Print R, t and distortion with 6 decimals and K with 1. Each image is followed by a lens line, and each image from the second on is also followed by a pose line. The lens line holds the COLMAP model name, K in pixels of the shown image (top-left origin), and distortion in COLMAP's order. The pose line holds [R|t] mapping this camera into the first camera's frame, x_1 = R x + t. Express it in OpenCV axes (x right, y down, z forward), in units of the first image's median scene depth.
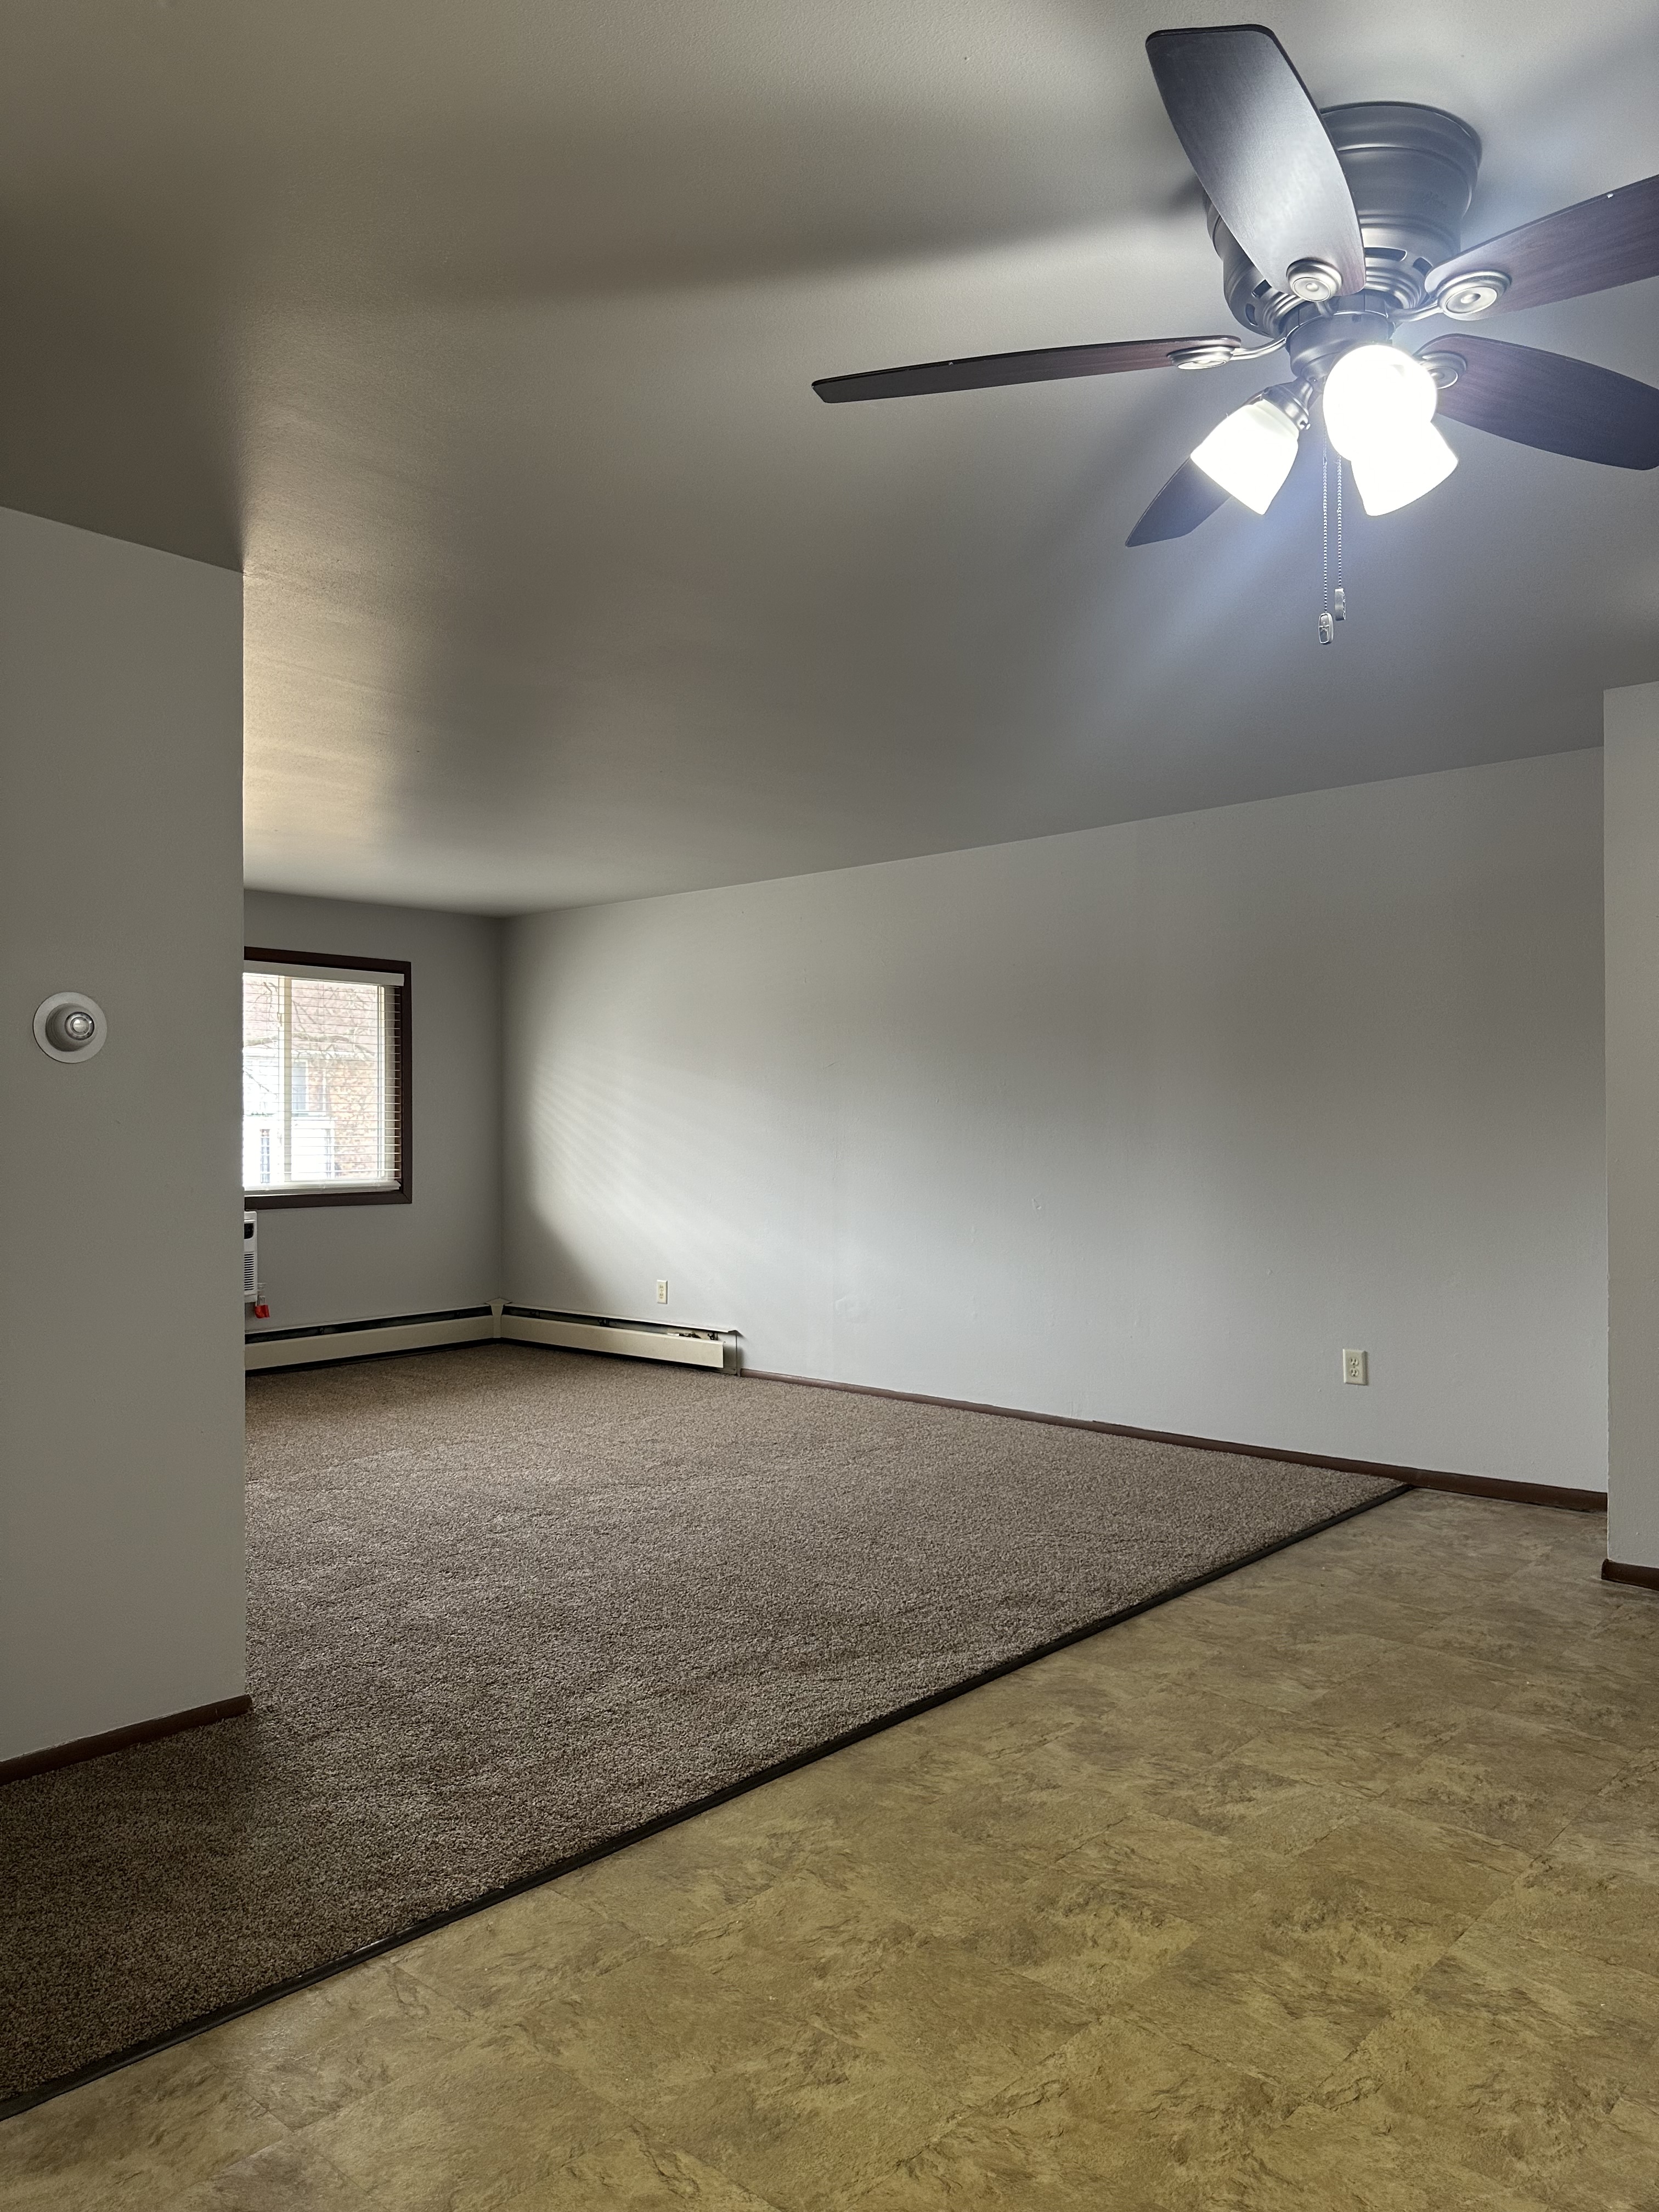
lens RADIAL K [[1560.6, 0, 831.3], [0, 1560.6, 1111.0], [0, 0, 1]] dist [0.031656, -0.021152]
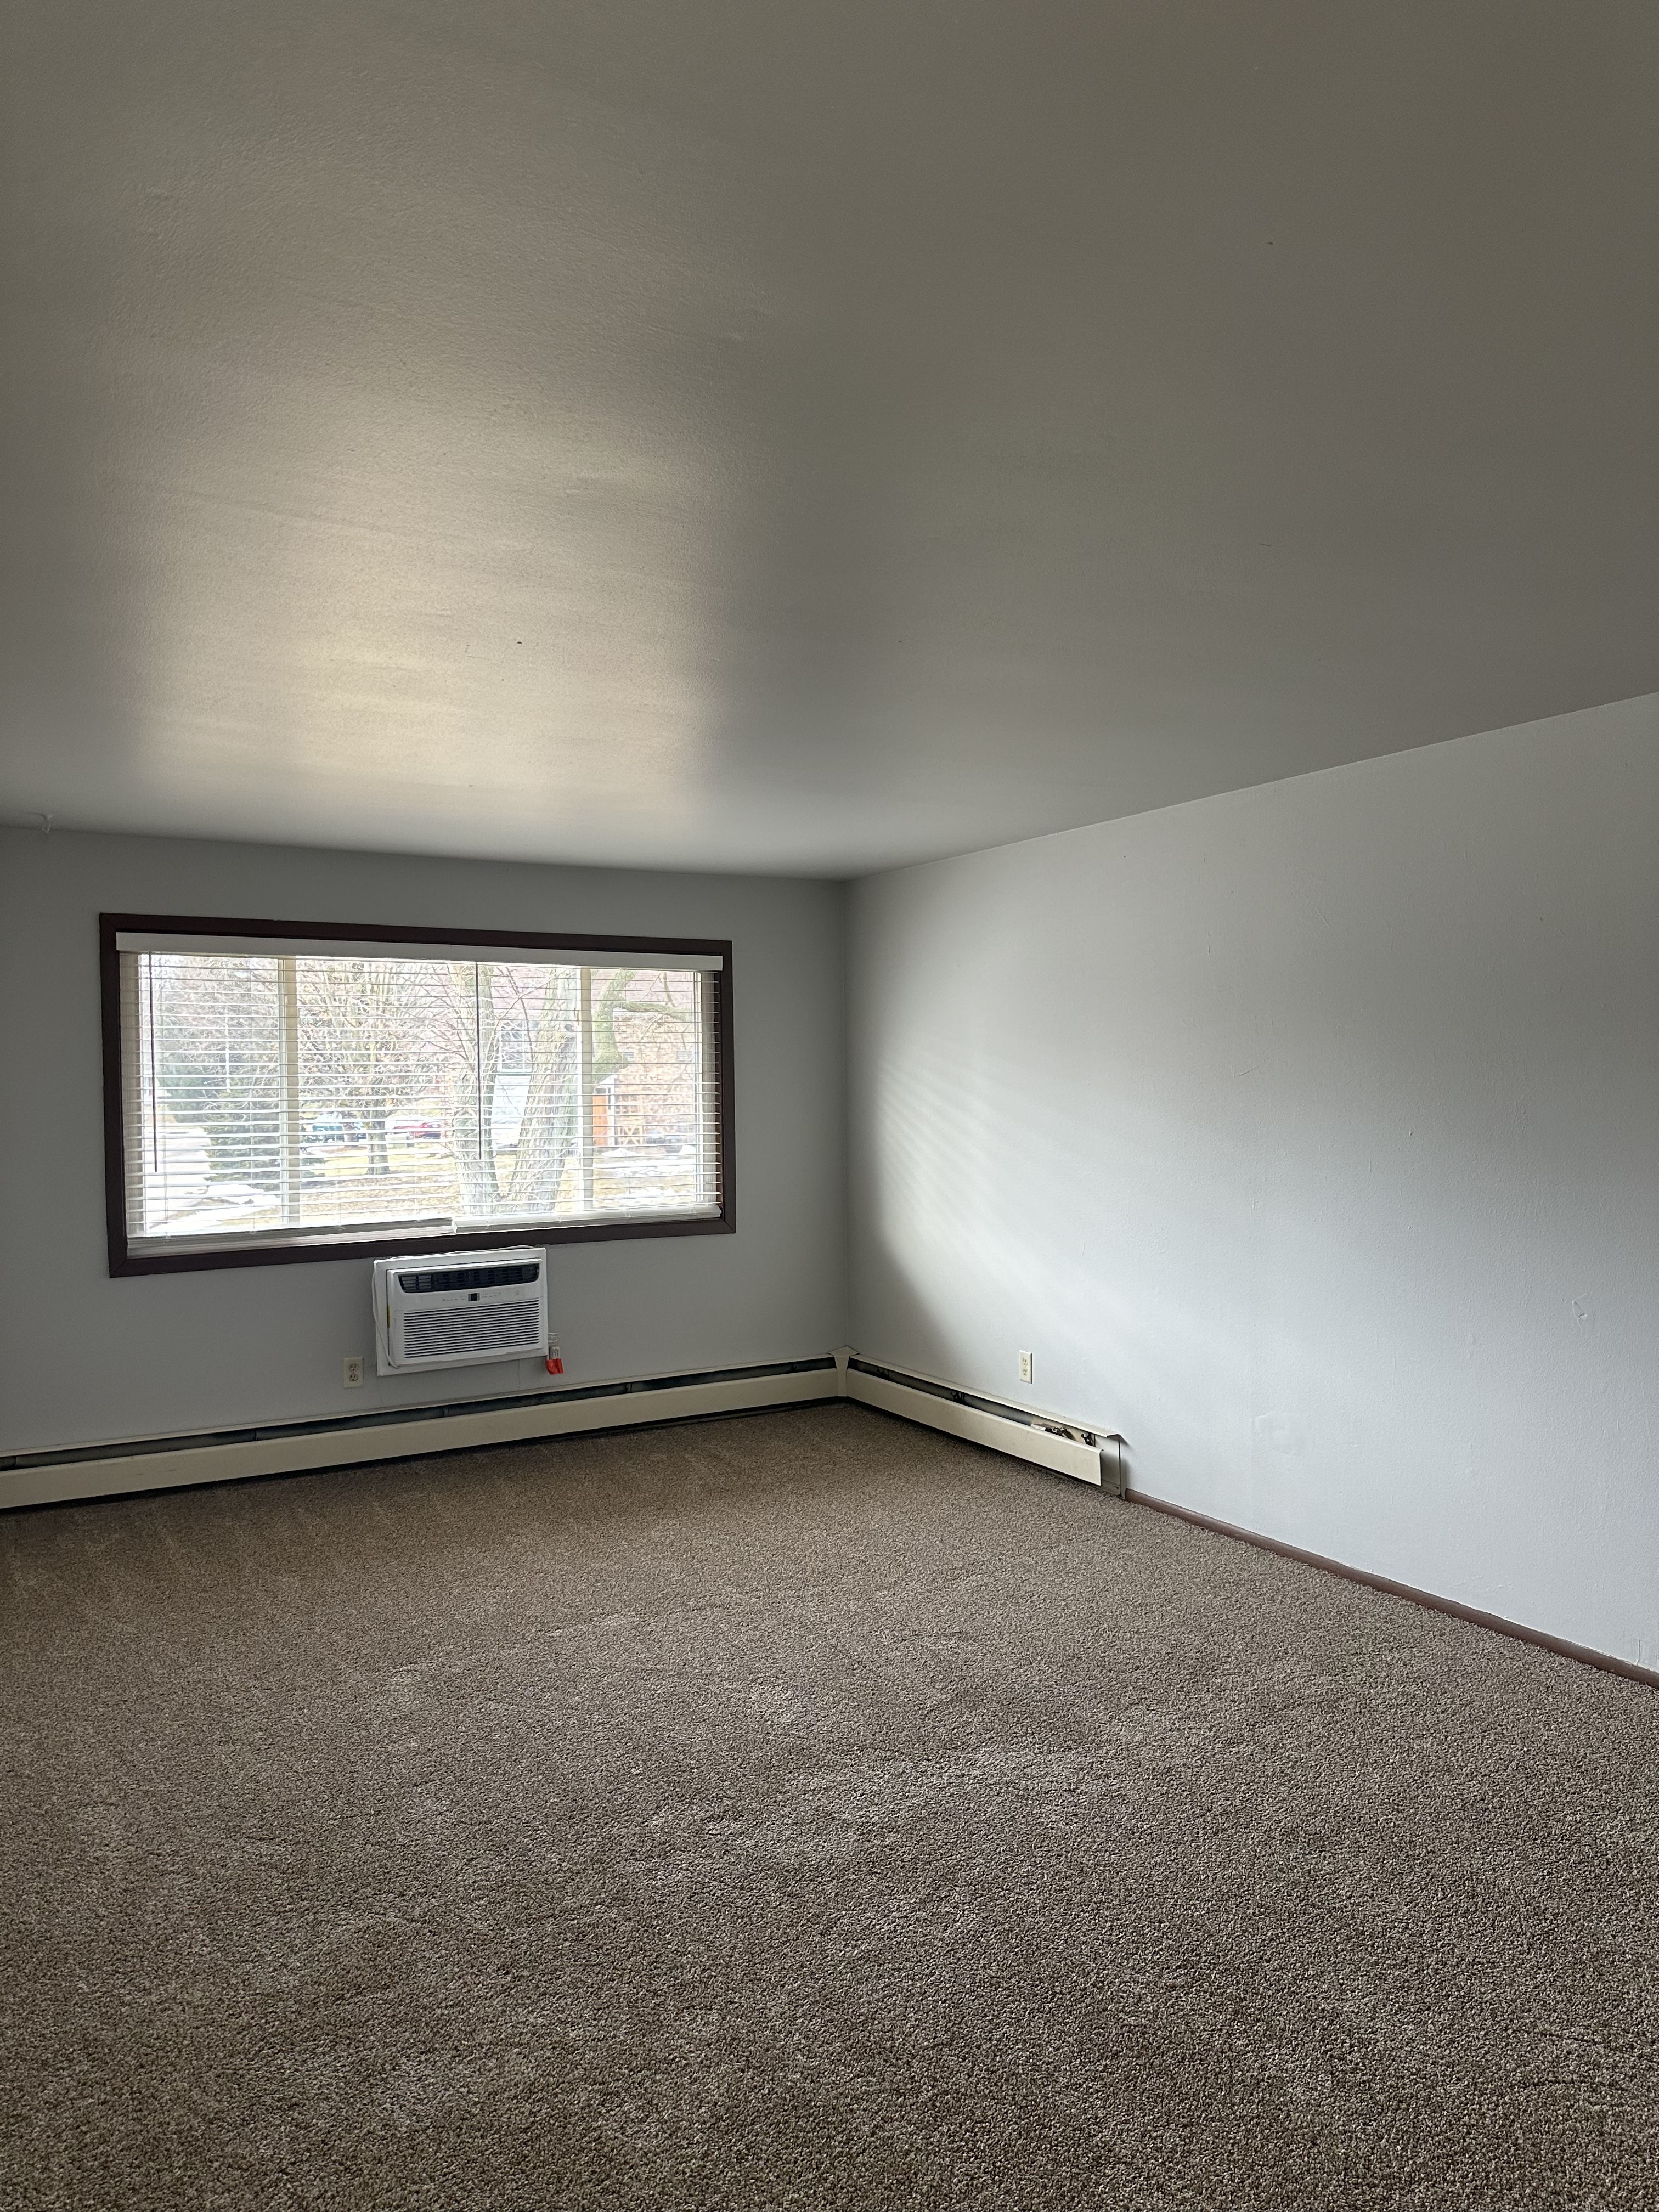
lens RADIAL K [[1560.6, 0, 767.9], [0, 1560.6, 1100.3], [0, 0, 1]] dist [0.031656, -0.021152]
pose [[0.937478, -0.006966, -0.347975, 0.037613], [0.017273, 0.999499, 0.026527, -0.034733], [0.347615, -0.030879, 0.937129, 0.247120]]
